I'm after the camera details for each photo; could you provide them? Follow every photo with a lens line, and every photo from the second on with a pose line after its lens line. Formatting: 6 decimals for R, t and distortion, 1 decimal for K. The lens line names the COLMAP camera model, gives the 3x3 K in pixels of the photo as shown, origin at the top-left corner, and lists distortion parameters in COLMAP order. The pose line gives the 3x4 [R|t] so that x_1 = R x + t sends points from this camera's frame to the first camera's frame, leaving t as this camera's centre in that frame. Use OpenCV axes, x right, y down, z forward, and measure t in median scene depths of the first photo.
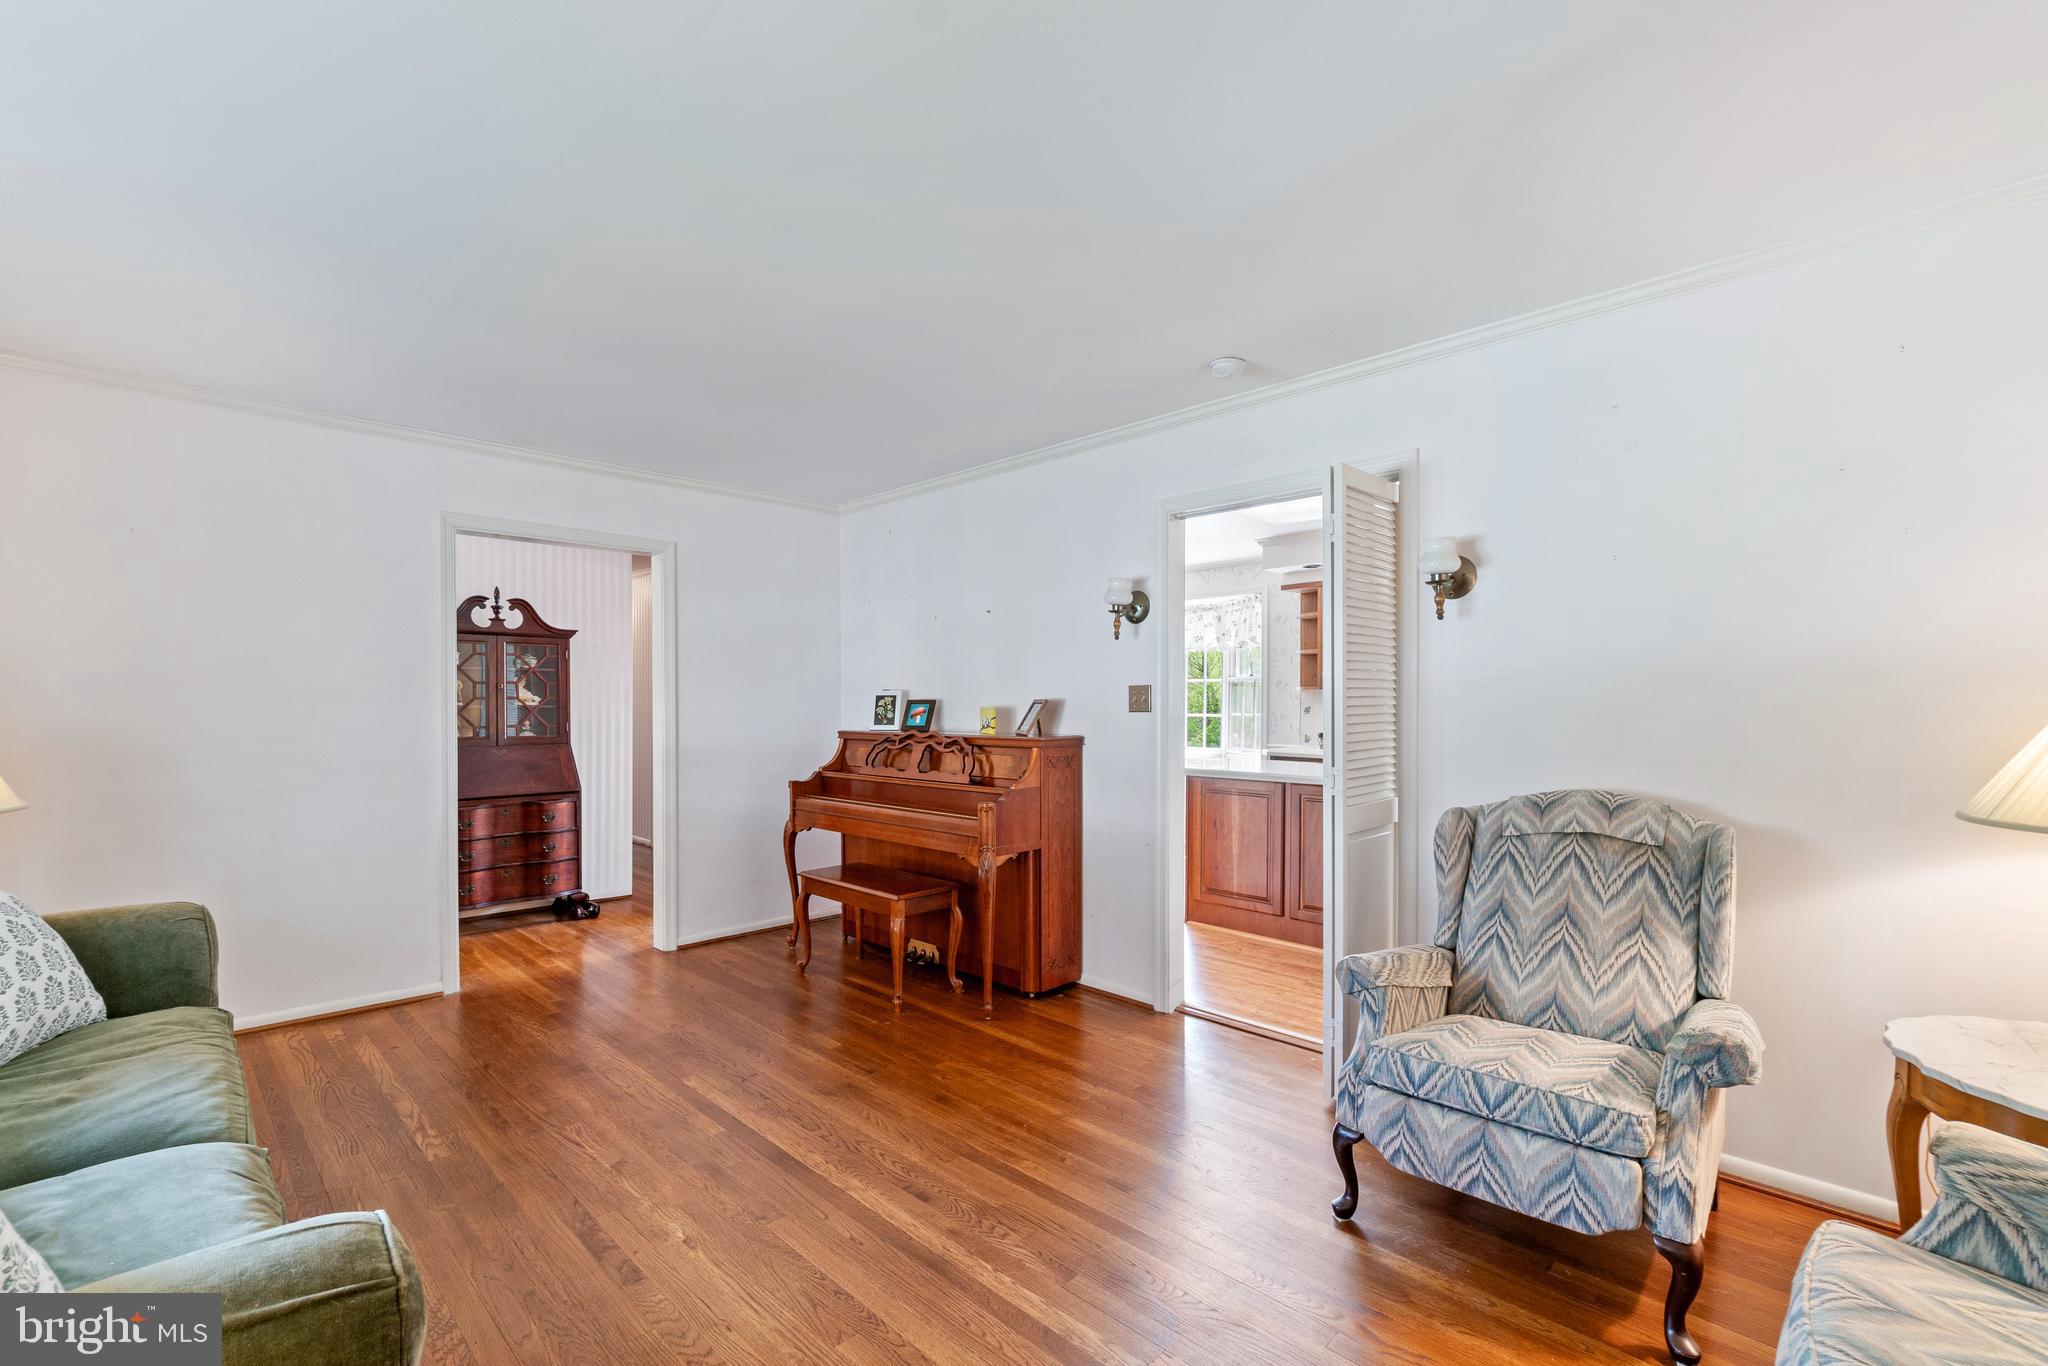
lens RADIAL K [[897.8, 0, 1012.1], [0, 897.8, 691.9], [0, 0, 1]] dist [-0.001004, 0.000108]
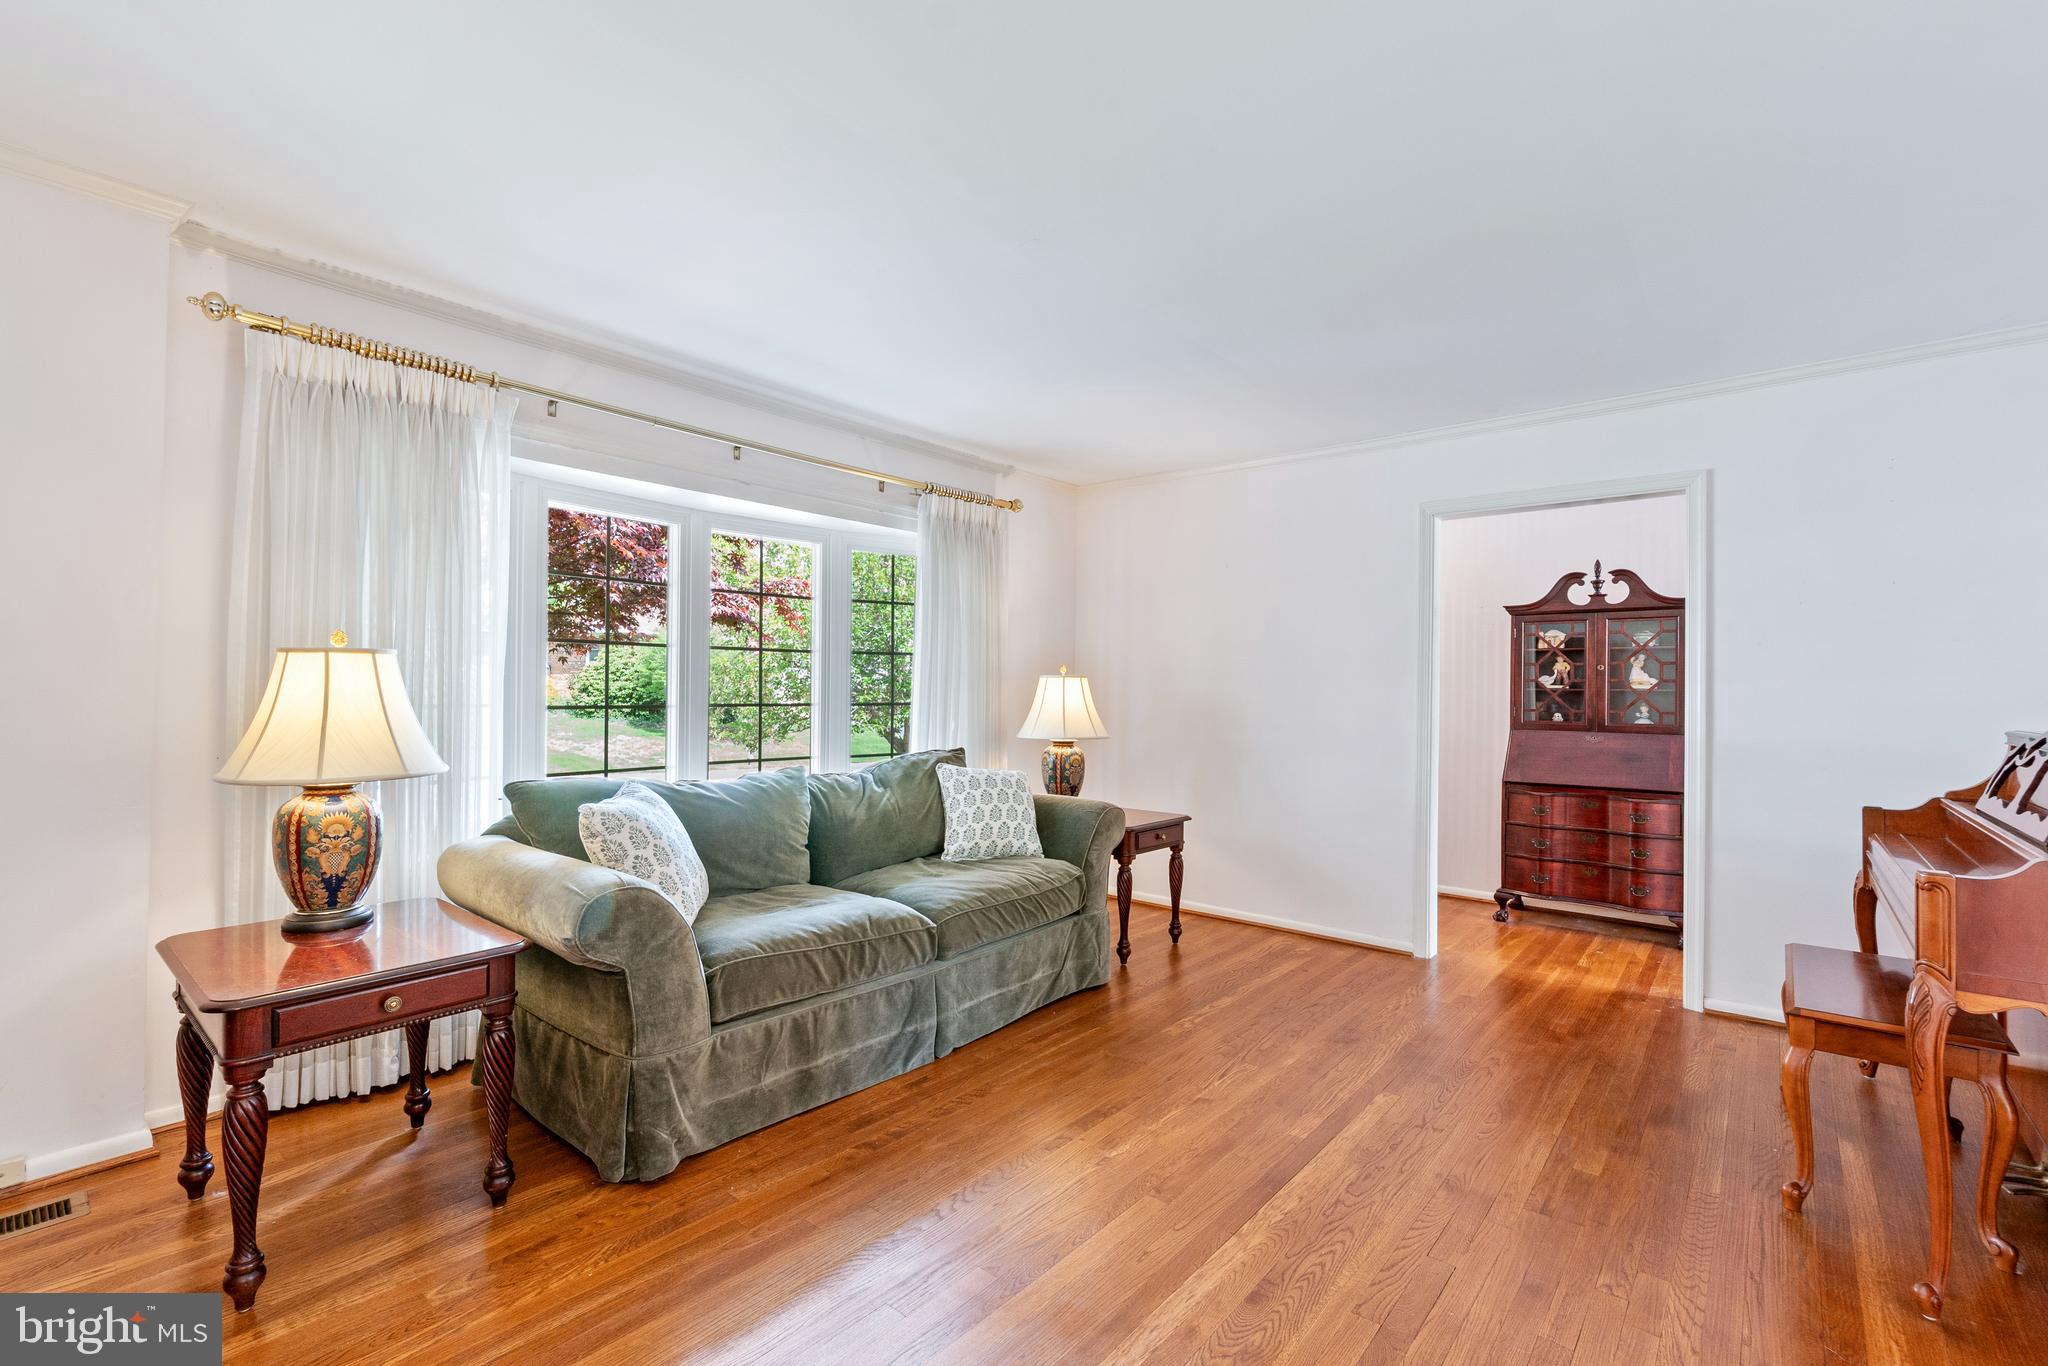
lens RADIAL K [[890.9, 0, 991.4], [0, 890.9, 681.0], [0, 0, 1]] dist [-0.000038, 0.000121]
pose [[0.072029, -0.012069, -0.997330, 0.306862], [0.000248, 0.999927, -0.012083, 0.018986], [0.997403, 0.000623, 0.072026, 0.335458]]
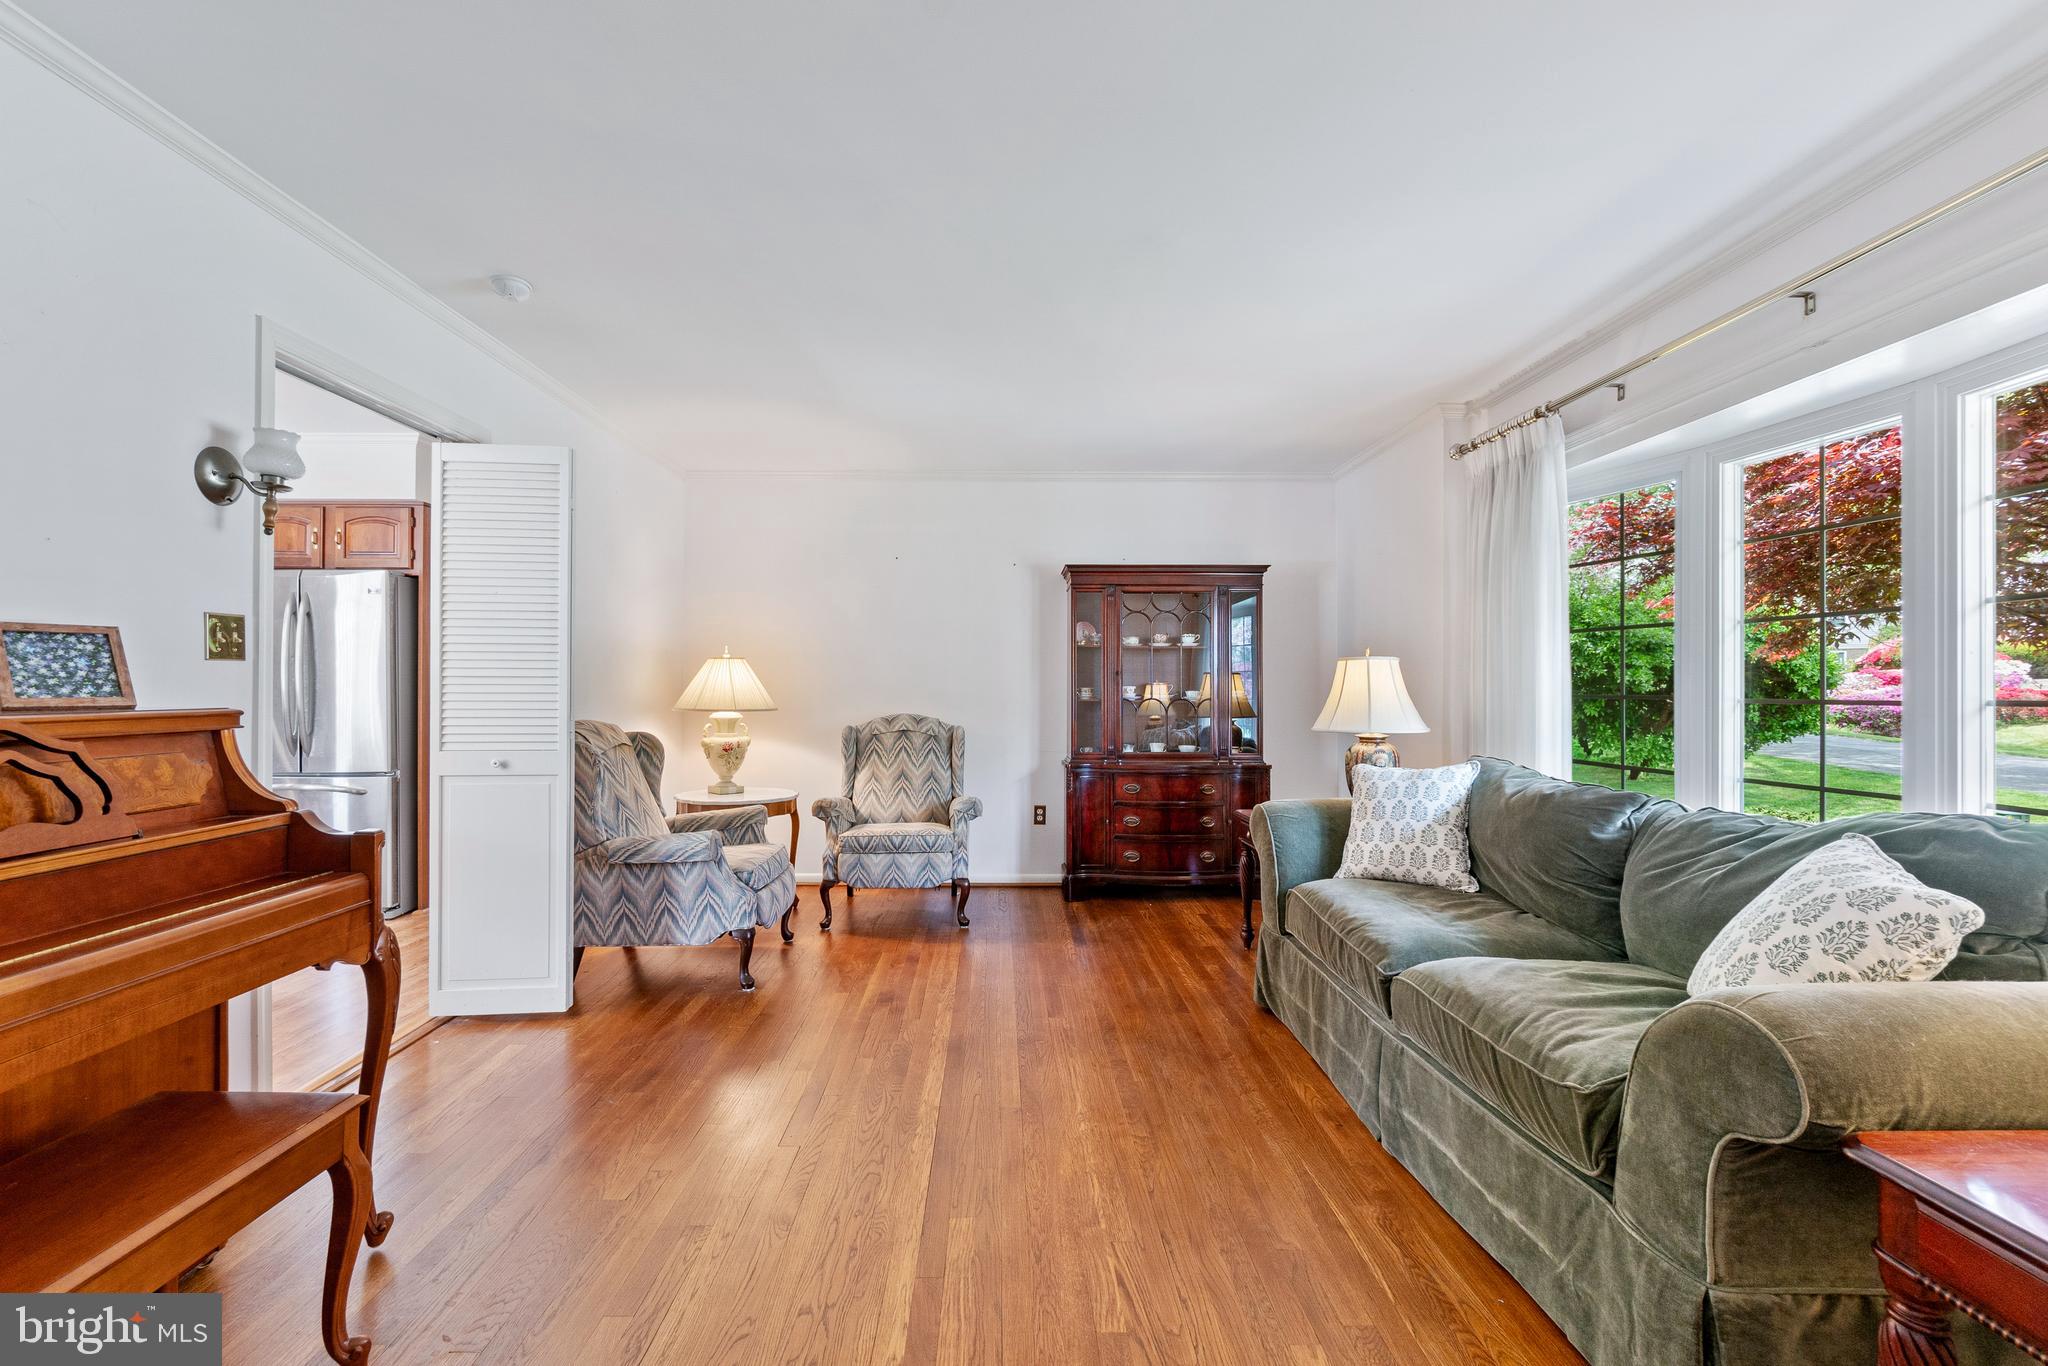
lens RADIAL K [[897.8, 0, 1012.1], [0, 897.8, 691.9], [0, 0, 1]] dist [-0.001004, 0.000108]
pose [[-0.722968, 0.004719, 0.690865, -0.480231], [0.006888, 0.999976, 0.000378, 0.022697], [-0.690847, 0.005032, -0.722983, 0.820046]]
